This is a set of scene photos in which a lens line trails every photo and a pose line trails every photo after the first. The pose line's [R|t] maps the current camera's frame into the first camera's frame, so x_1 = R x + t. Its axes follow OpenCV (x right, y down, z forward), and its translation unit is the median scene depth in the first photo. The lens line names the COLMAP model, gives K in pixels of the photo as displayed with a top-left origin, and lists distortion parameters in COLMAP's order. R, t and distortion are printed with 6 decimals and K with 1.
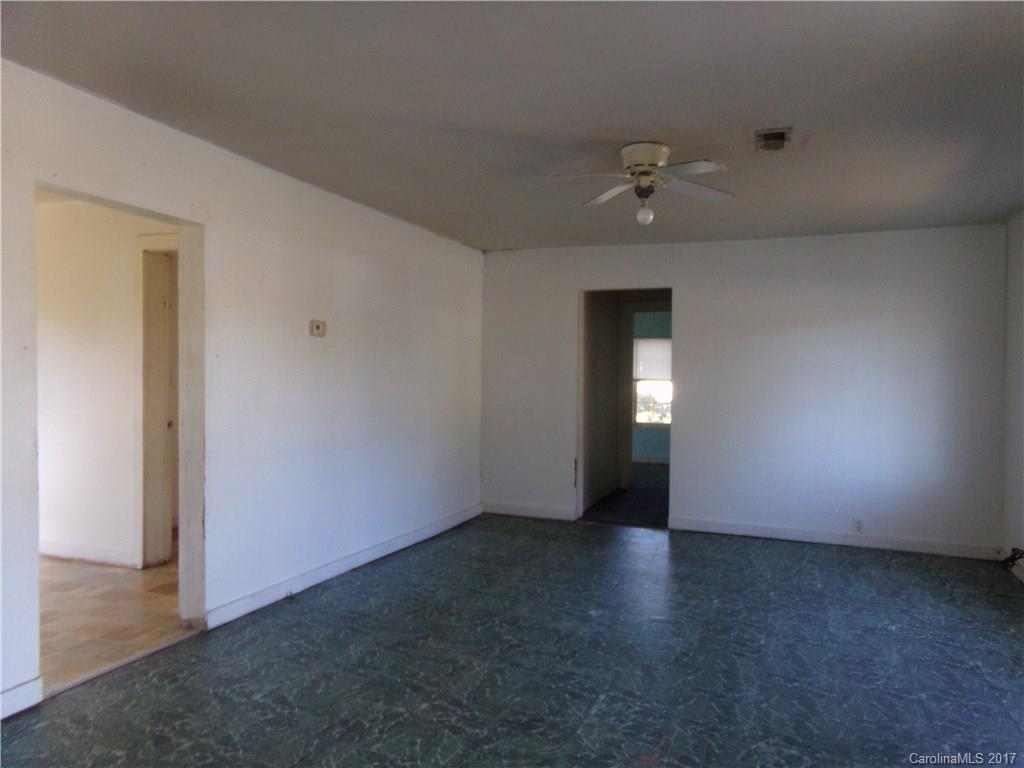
lens RADIAL K [[717.1, 0, 512.5], [0, 717.1, 382.9], [0, 0, 1]] dist [0.012352, 0.005029]
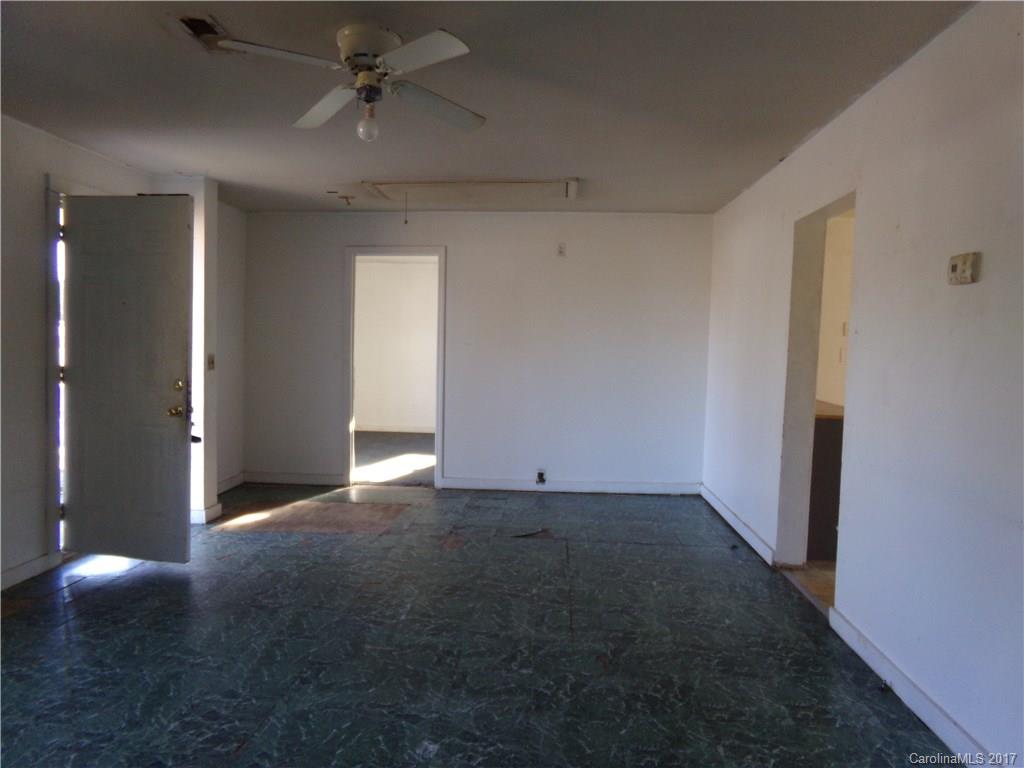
lens RADIAL K [[717.1, 0, 511.8], [0, 717.1, 384.3], [0, 0, 1]] dist [0.012352, 0.005029]
pose [[-0.951718, -0.012384, -0.306725, 0.288663], [-0.031532, 0.997845, 0.057551, -0.009983], [0.305351, 0.064444, -0.950057, 1.936357]]
